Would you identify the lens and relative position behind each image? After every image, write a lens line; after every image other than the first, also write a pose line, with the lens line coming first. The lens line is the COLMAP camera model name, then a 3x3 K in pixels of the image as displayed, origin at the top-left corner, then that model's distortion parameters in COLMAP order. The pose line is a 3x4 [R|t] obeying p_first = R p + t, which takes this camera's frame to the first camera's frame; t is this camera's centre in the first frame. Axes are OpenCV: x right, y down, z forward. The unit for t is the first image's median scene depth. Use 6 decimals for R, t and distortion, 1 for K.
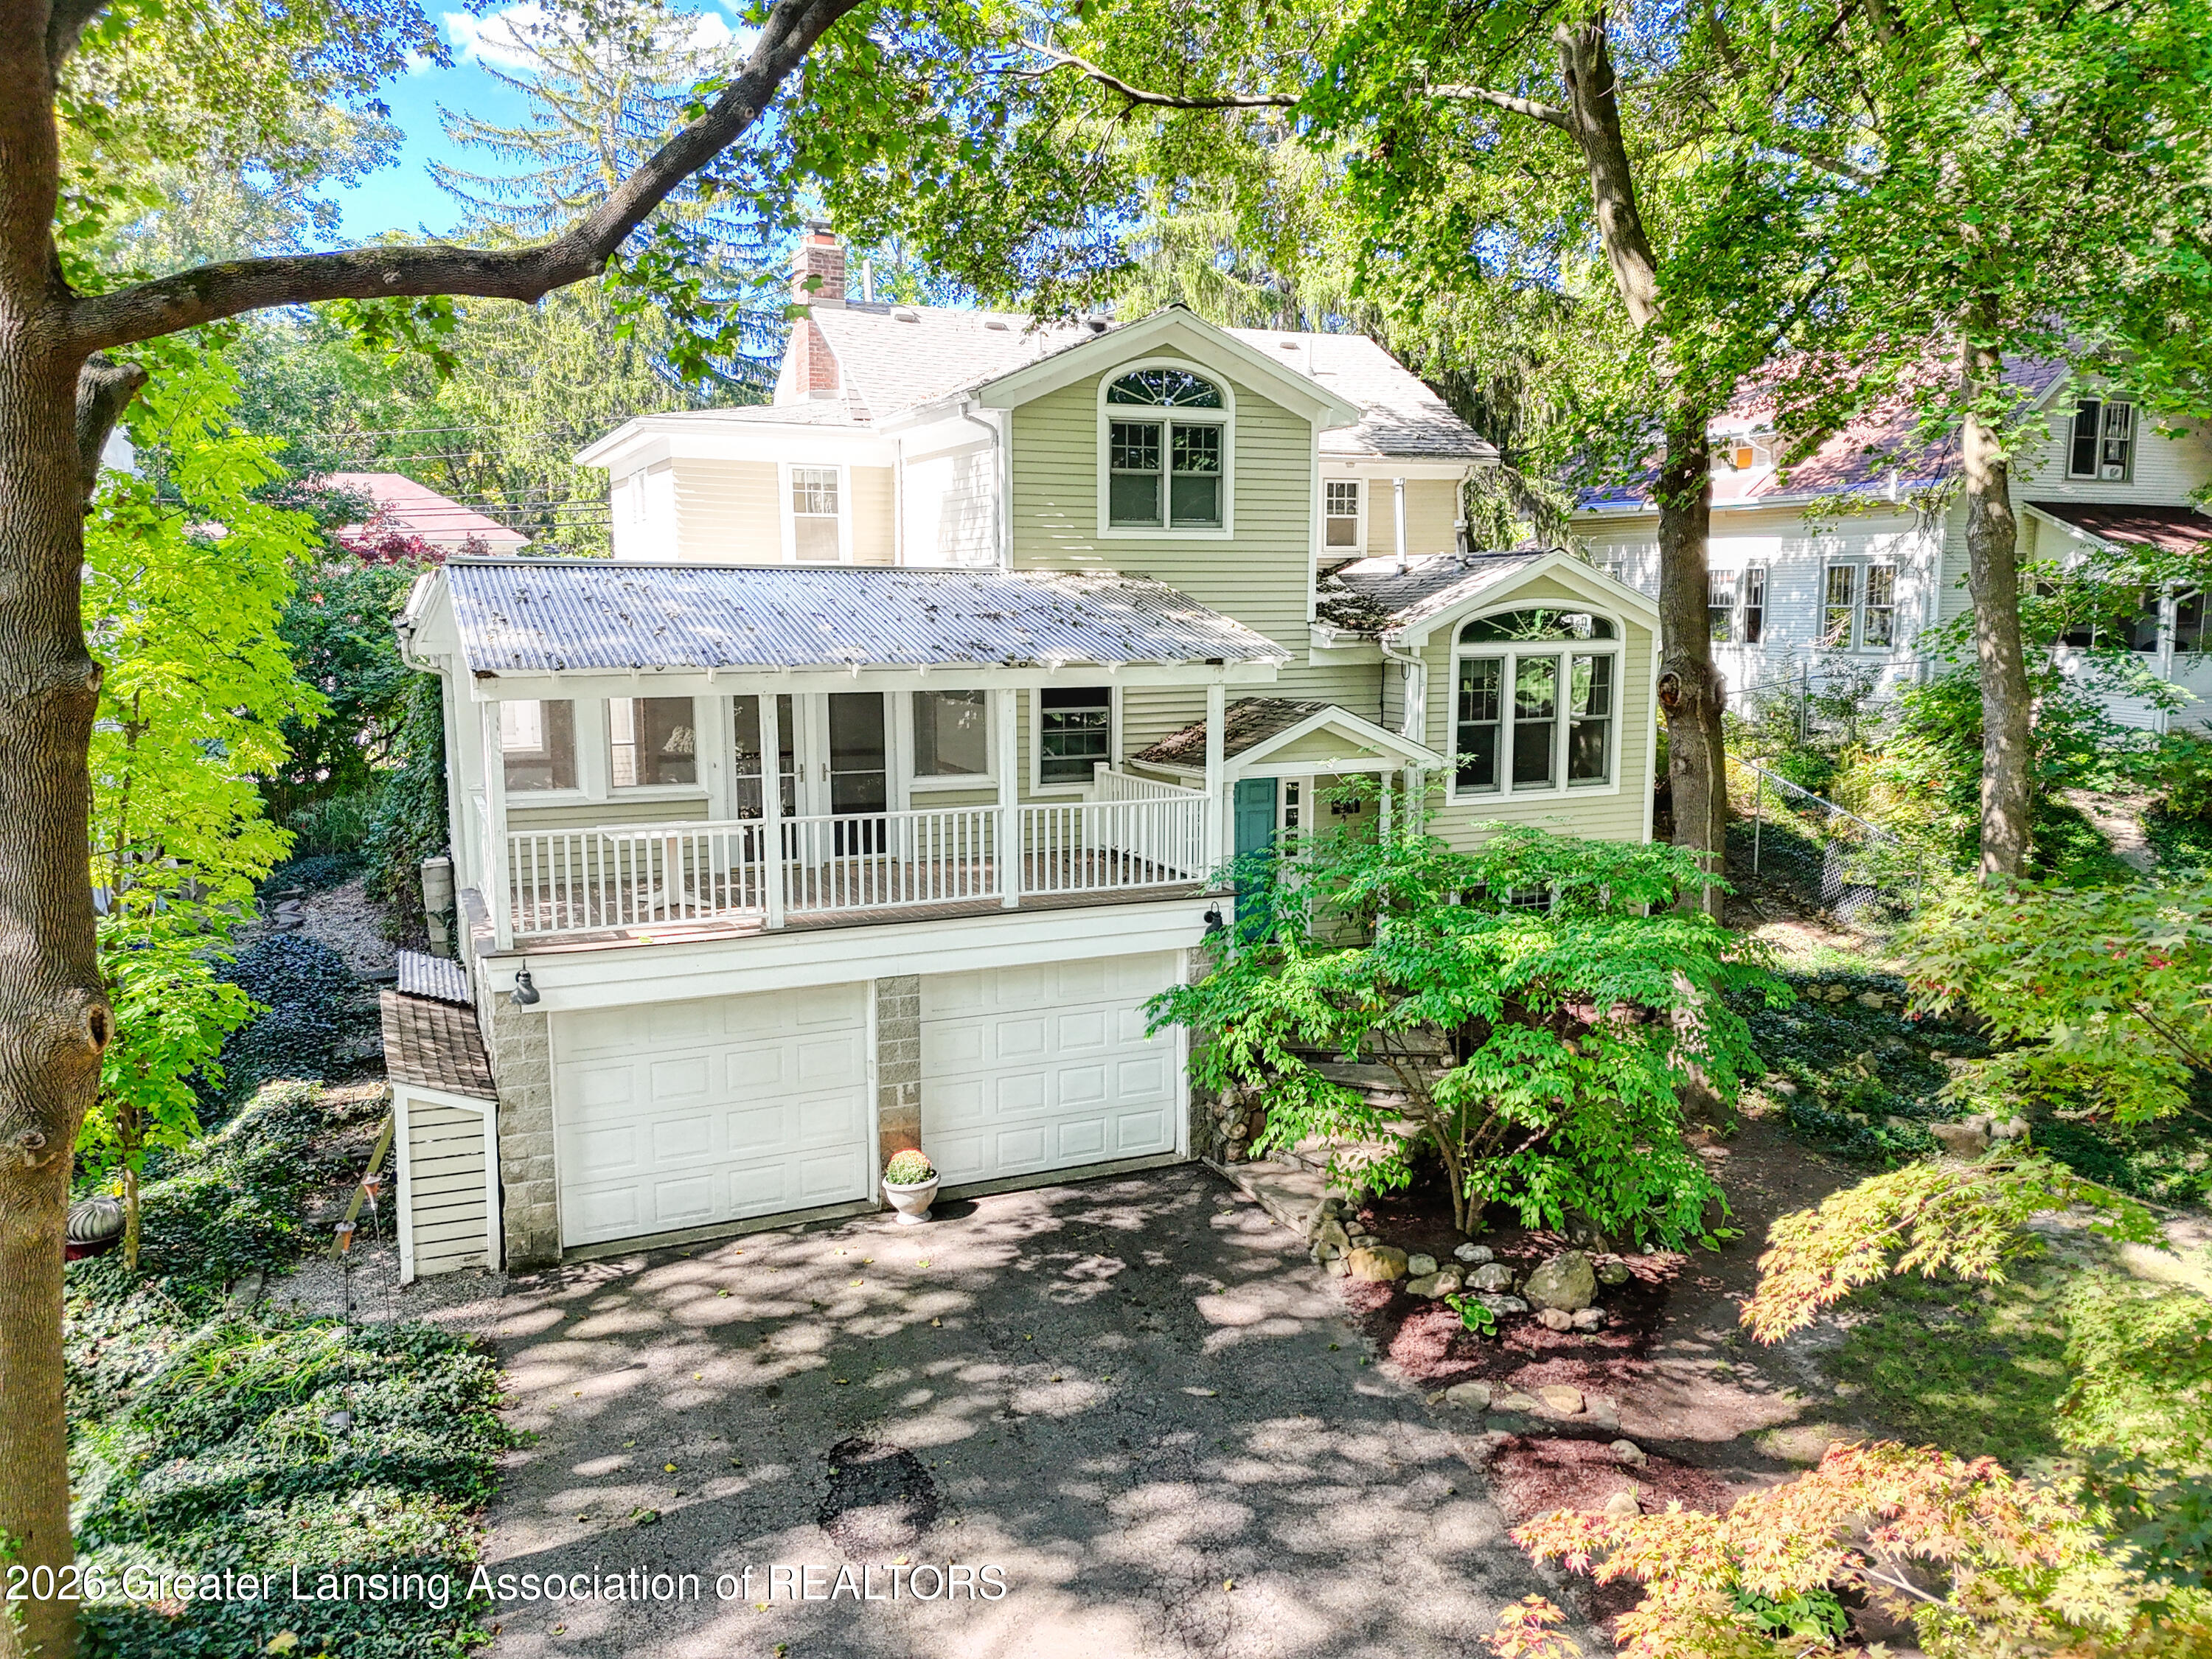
lens RADIAL K [[1626.5, 0, 1114.2], [0, 1626.5, 839.9], [0, 0, 1]] dist [0.040201, -0.000853]
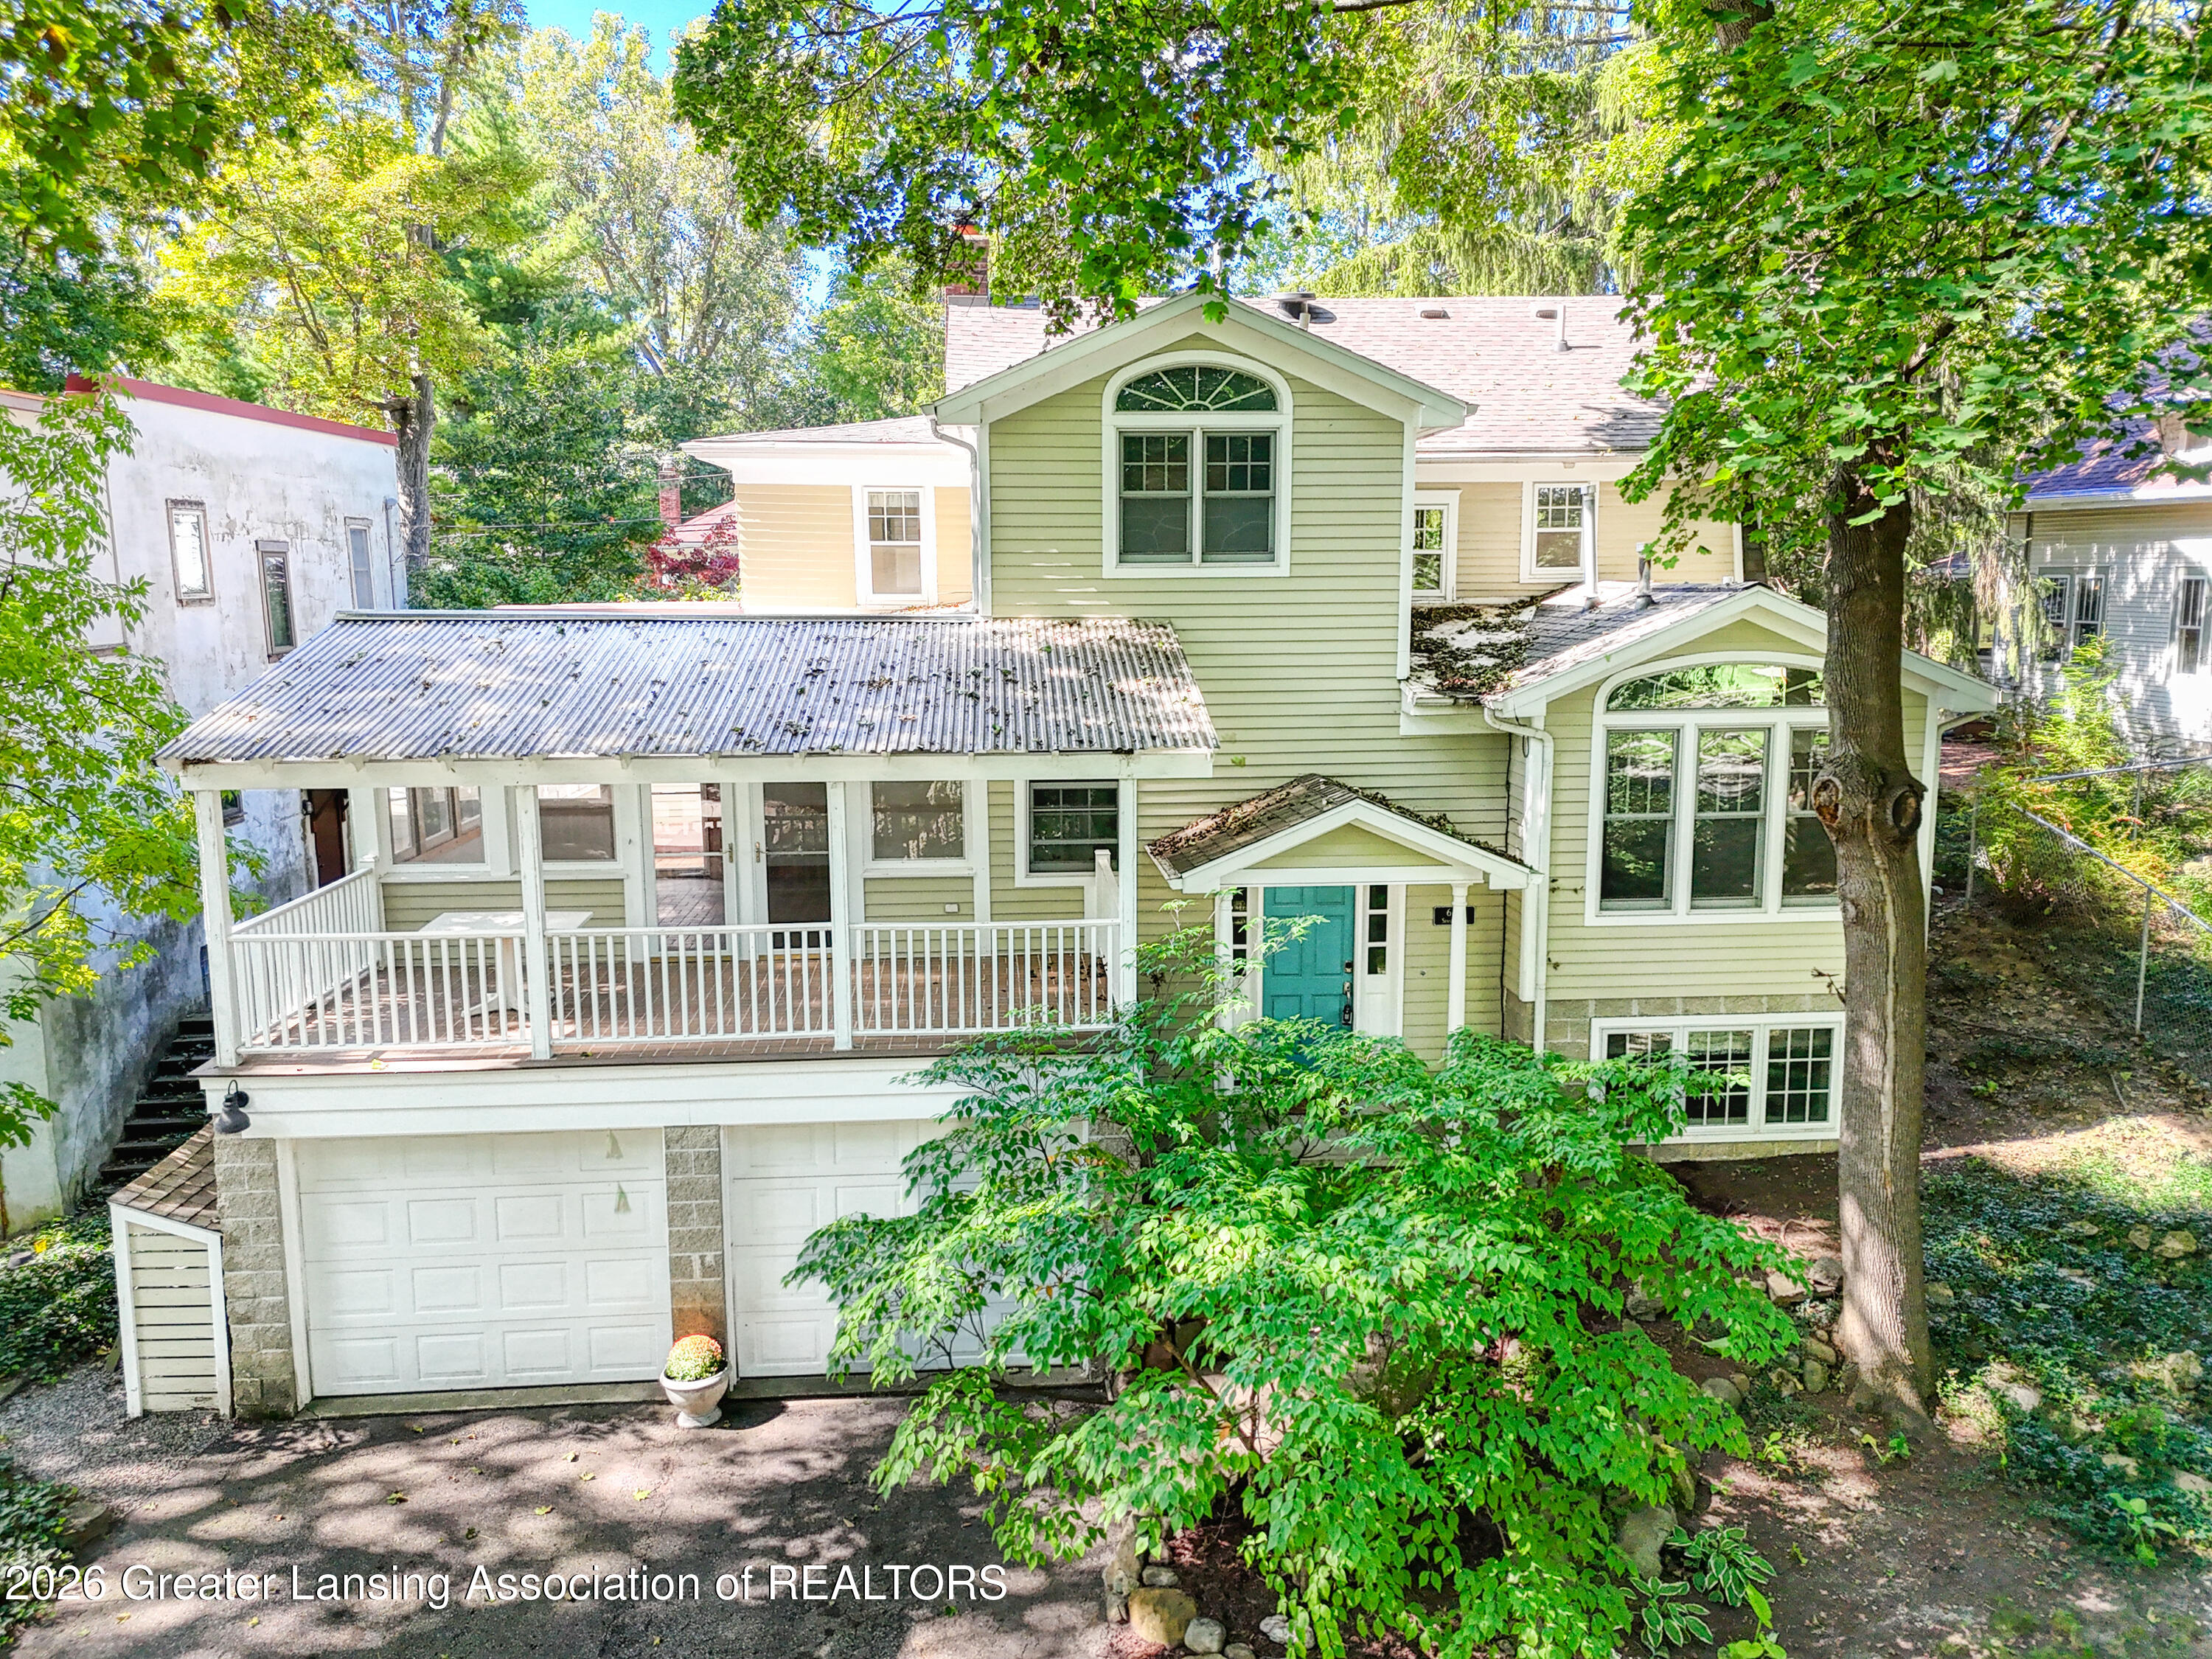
lens RADIAL K [[1607.8, 0, 1106.0], [0, 1607.8, 829.5], [0, 0, 1]] dist [0.054498, -0.045714]
pose [[0.937687, 0.051359, -0.343665, 0.316547], [-0.048394, 0.998680, 0.017203, -0.084722], [0.344095, 0.000500, 0.938935, 0.282476]]
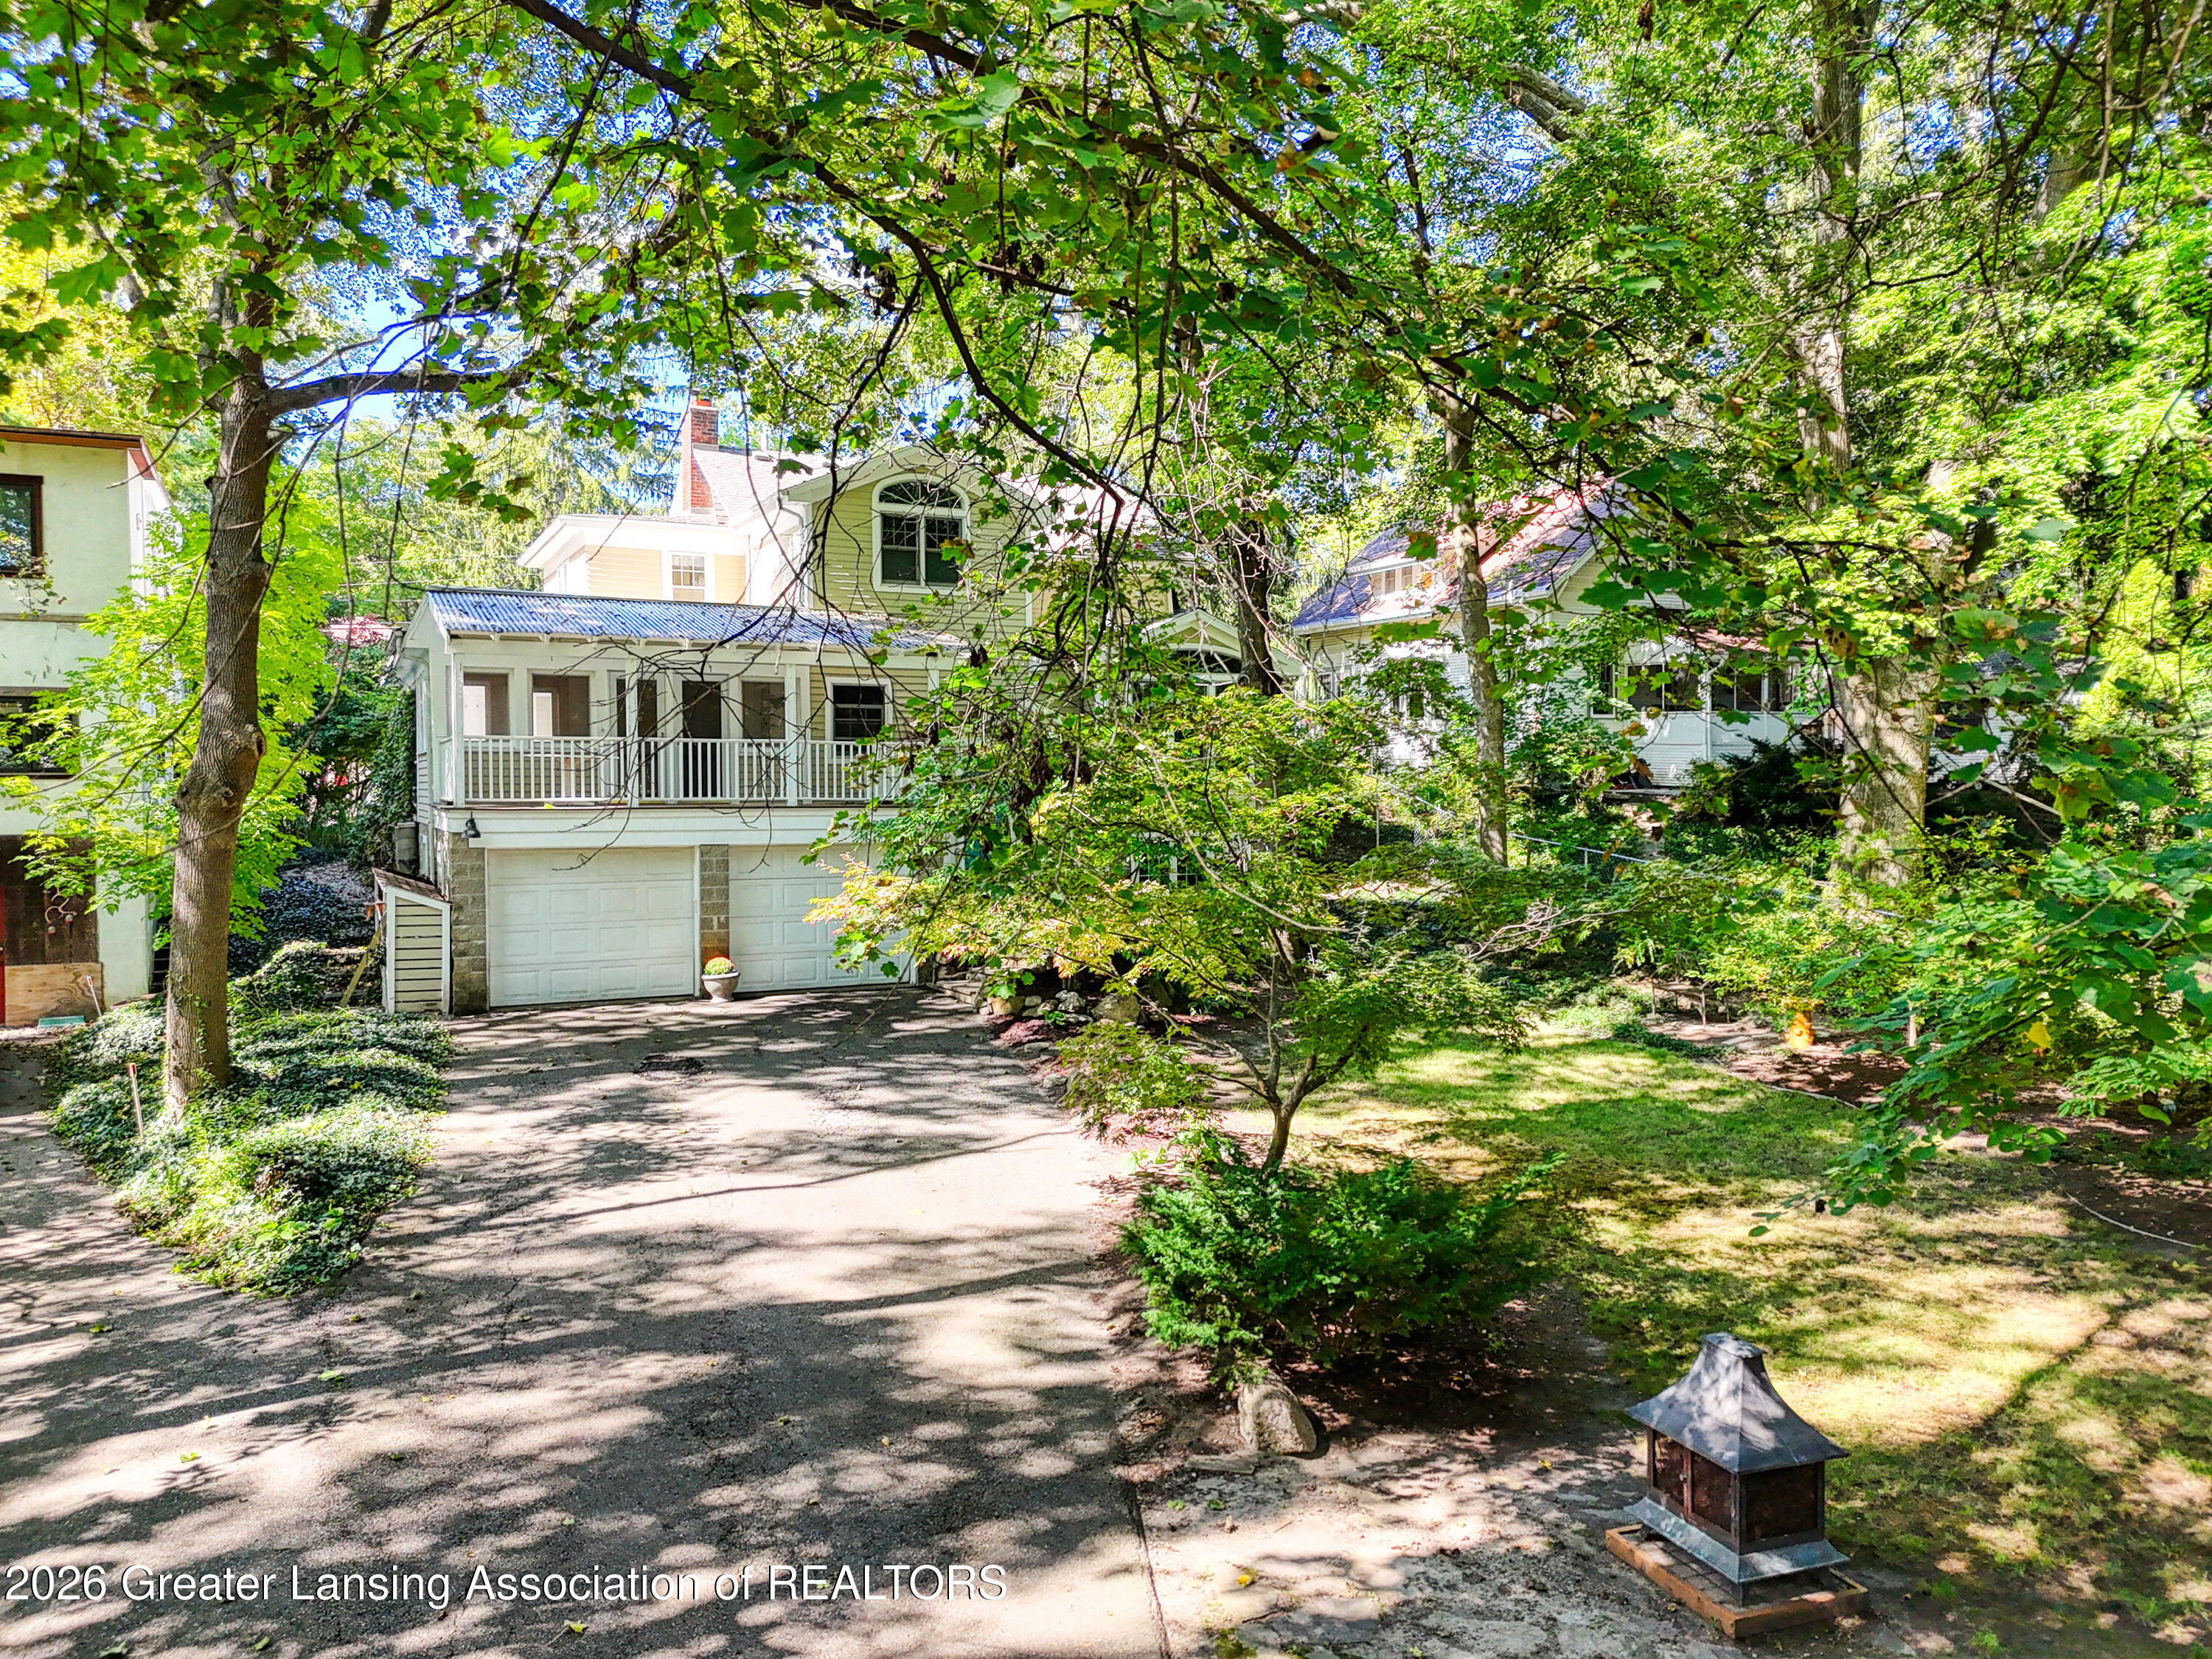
lens RADIAL K [[1607.8, 0, 1106.0], [0, 1607.8, 829.5], [0, 0, 1]] dist [0.054498, -0.045714]
pose [[0.999453, -0.002704, 0.032950, 0.176879], [0.006618, 0.992843, -0.119243, 0.239061], [-0.032391, 0.119396, 0.992318, -0.504683]]
